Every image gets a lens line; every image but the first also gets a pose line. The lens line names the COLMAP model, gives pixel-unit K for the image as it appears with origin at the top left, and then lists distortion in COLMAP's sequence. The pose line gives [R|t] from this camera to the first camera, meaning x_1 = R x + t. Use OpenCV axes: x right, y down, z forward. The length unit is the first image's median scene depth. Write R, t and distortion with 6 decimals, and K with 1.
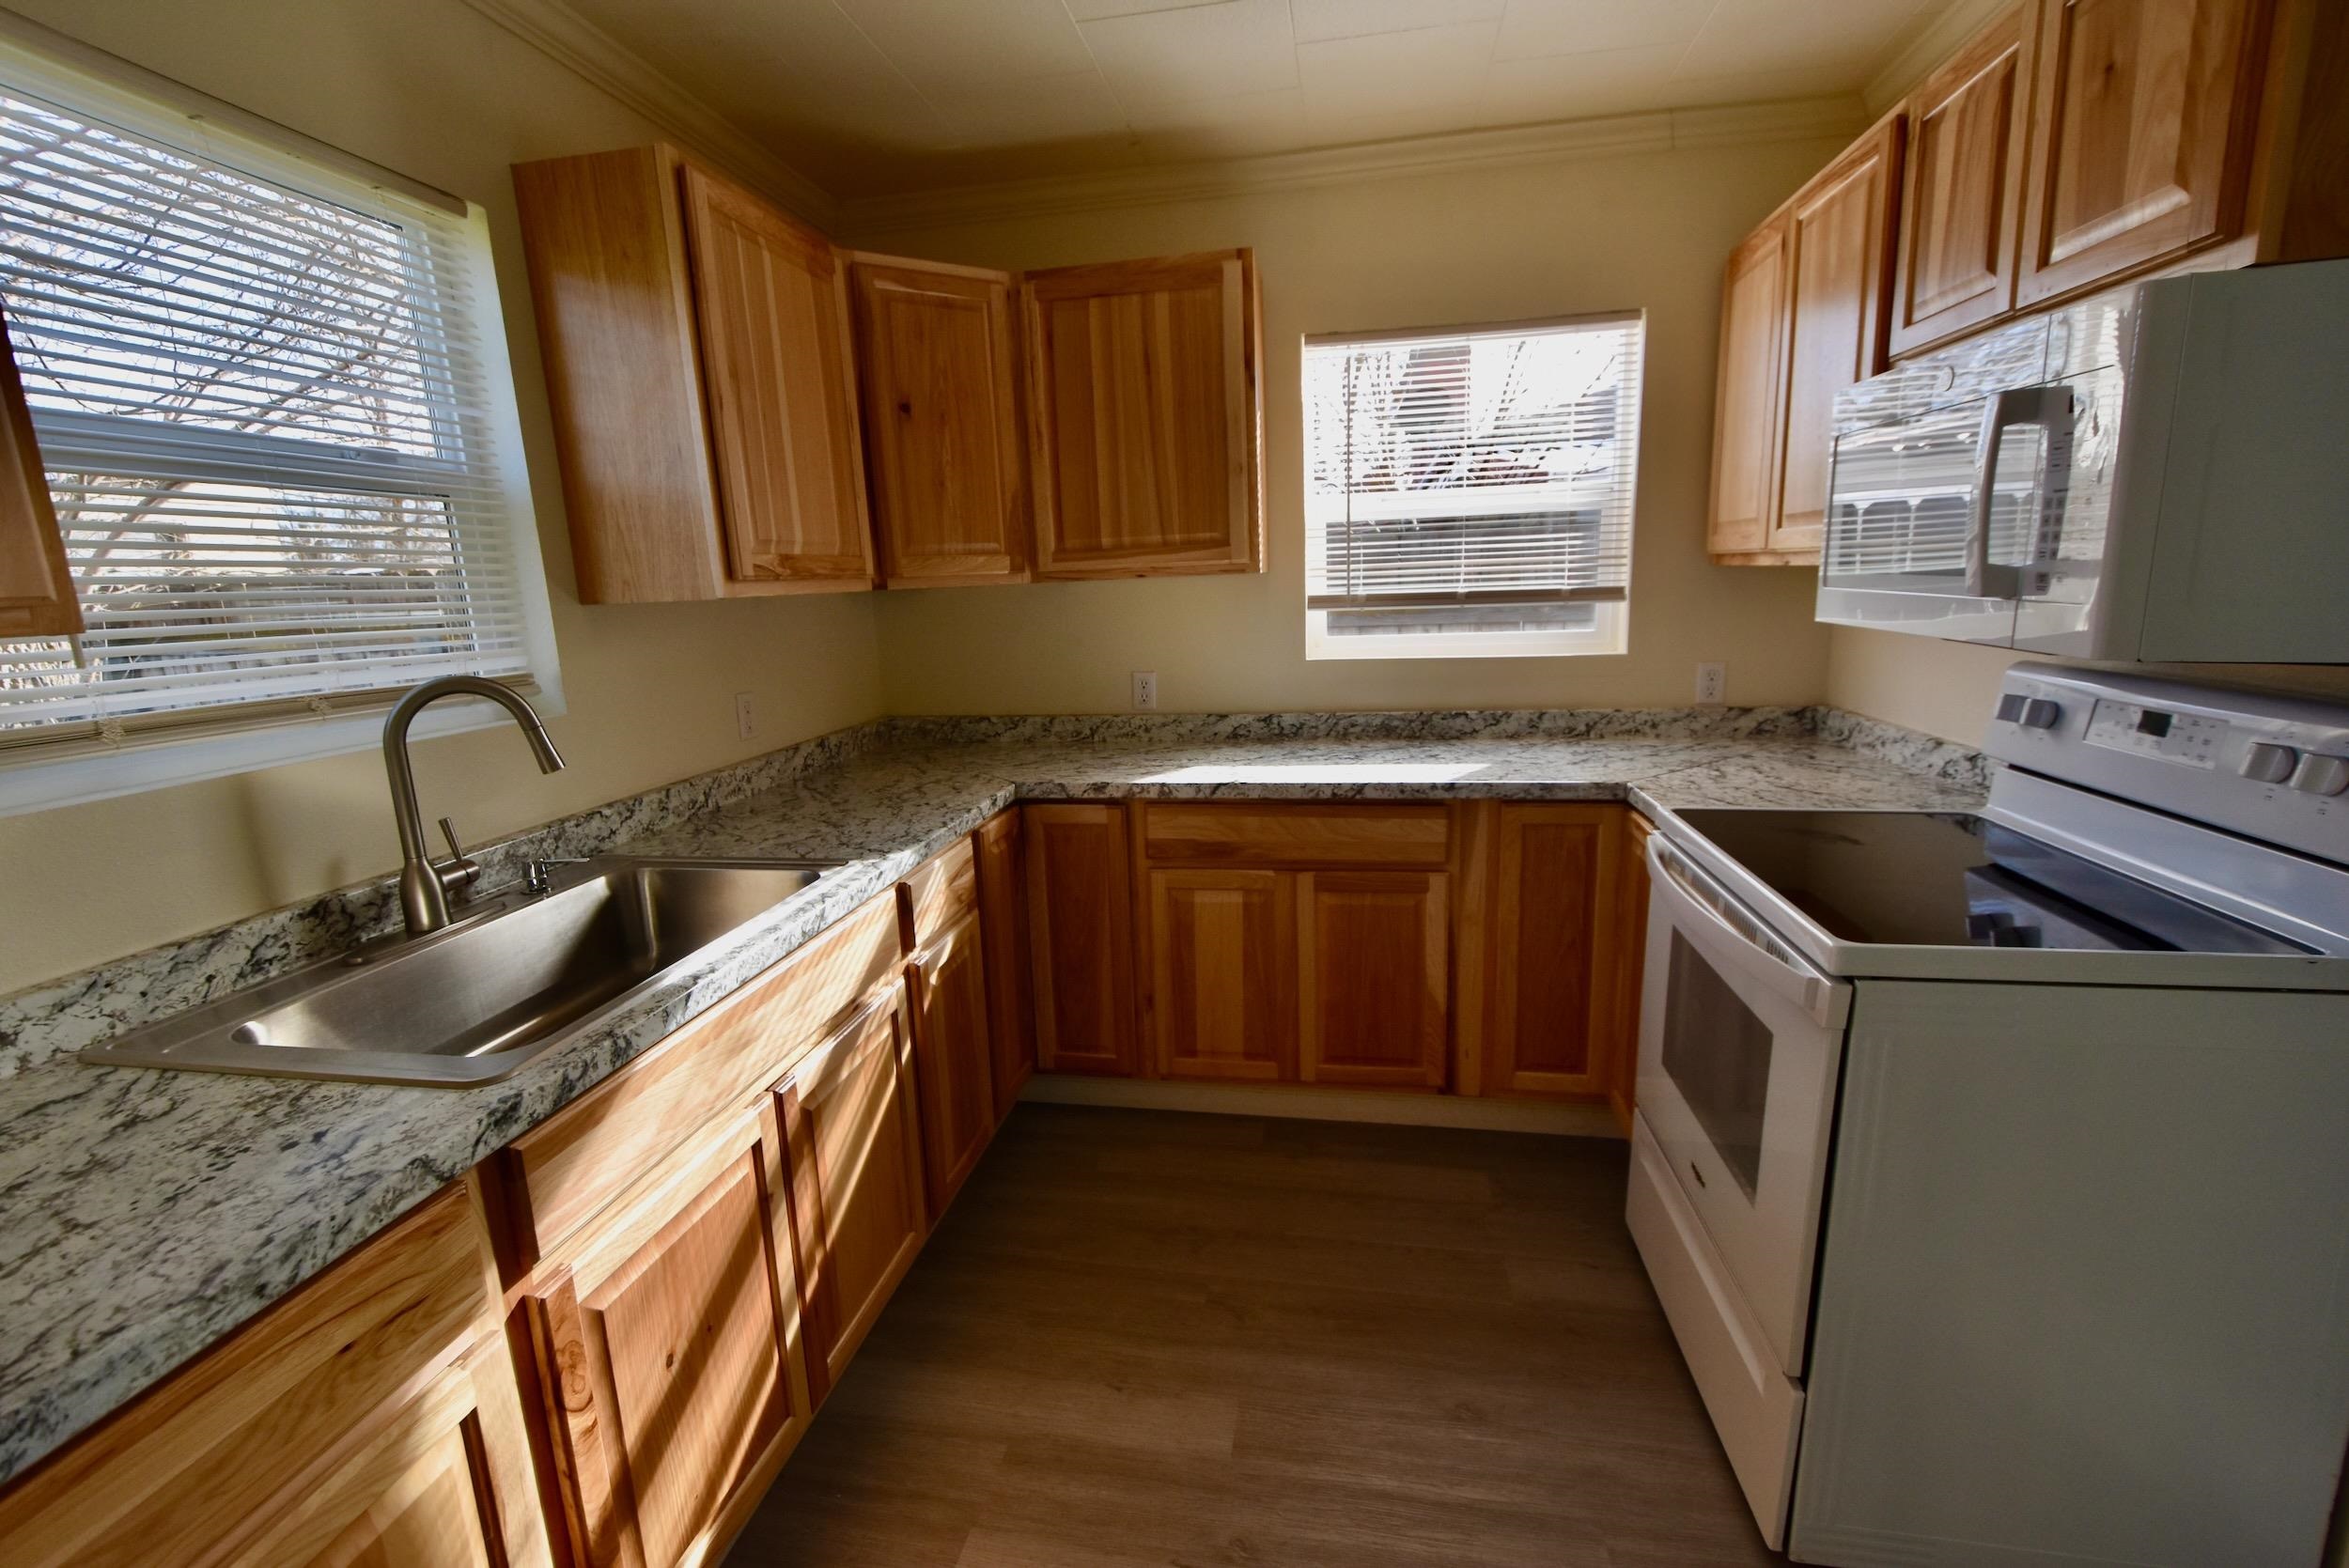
lens RADIAL K [[1026.6, 0, 1163.3], [0, 1026.6, 789.6], [0, 0, 1]] dist [0.009088, -0.007282]
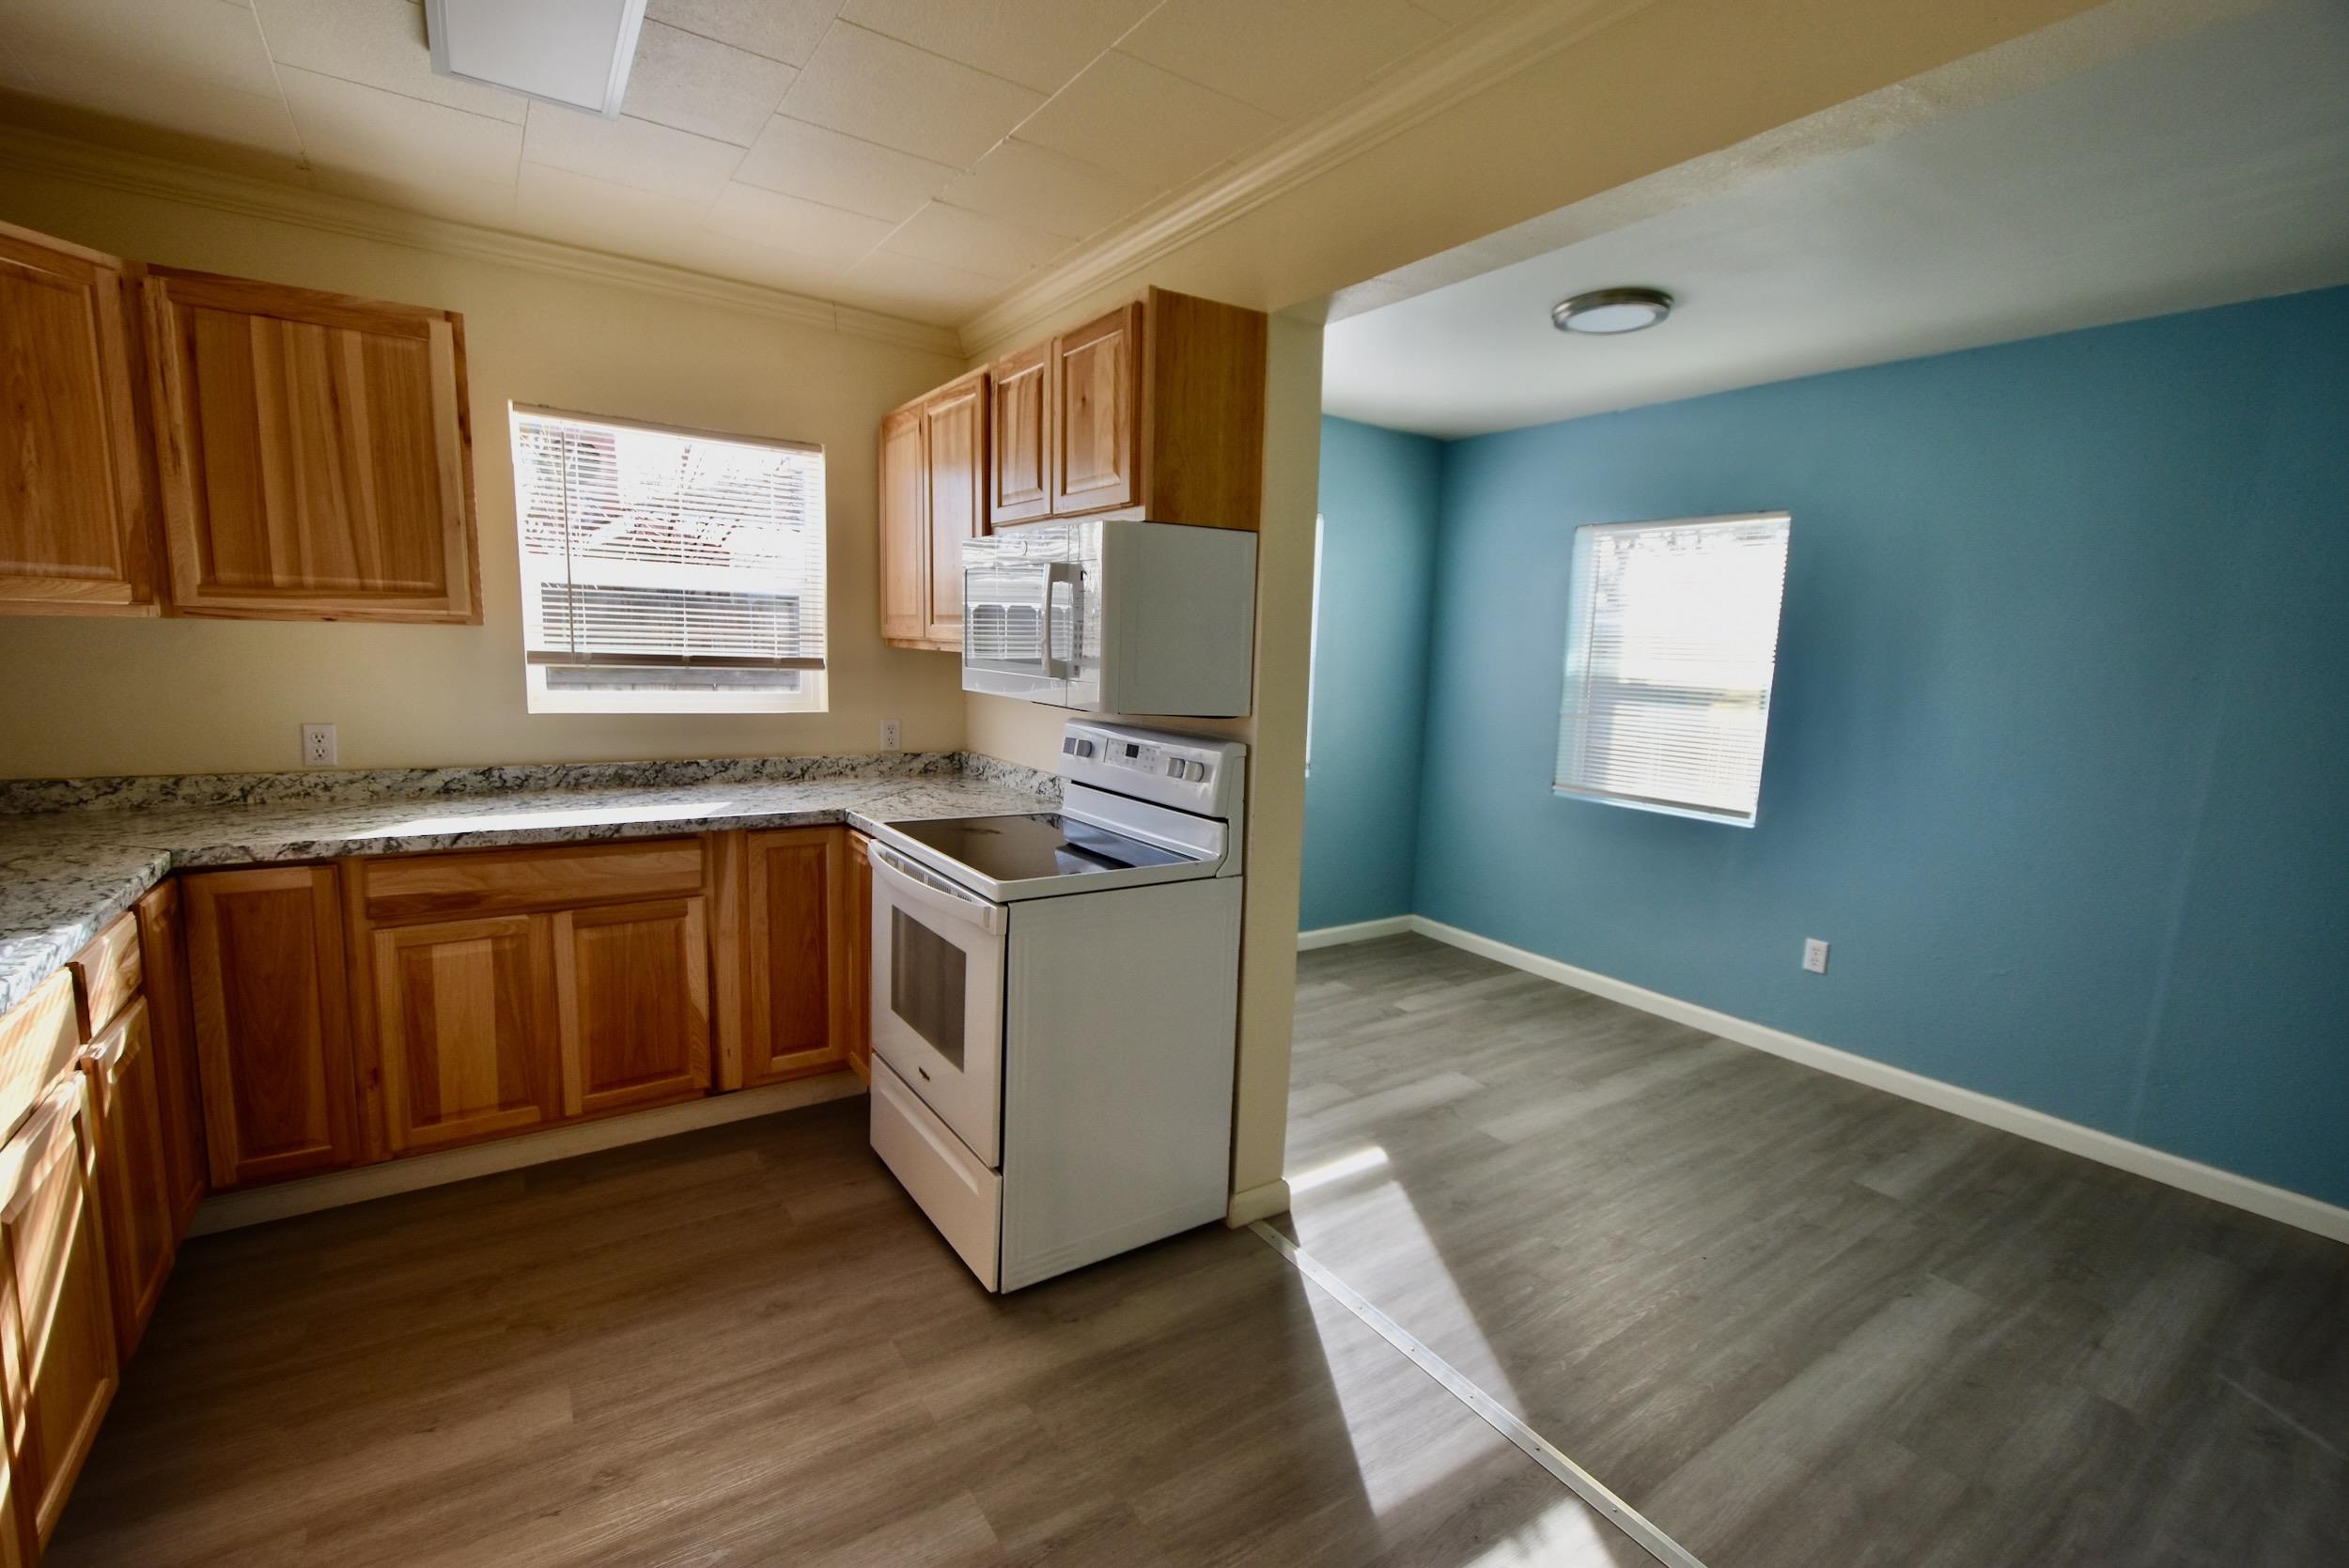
lens RADIAL K [[1026.6, 0, 1167.7], [0, 1026.6, 788.8], [0, 0, 1]] dist [0.009088, -0.007282]
pose [[0.710125, -0.037494, 0.703076, -0.175994], [0.082248, 0.996162, -0.029950, 0.041289], [-0.699255, 0.079095, 0.710484, -0.215034]]
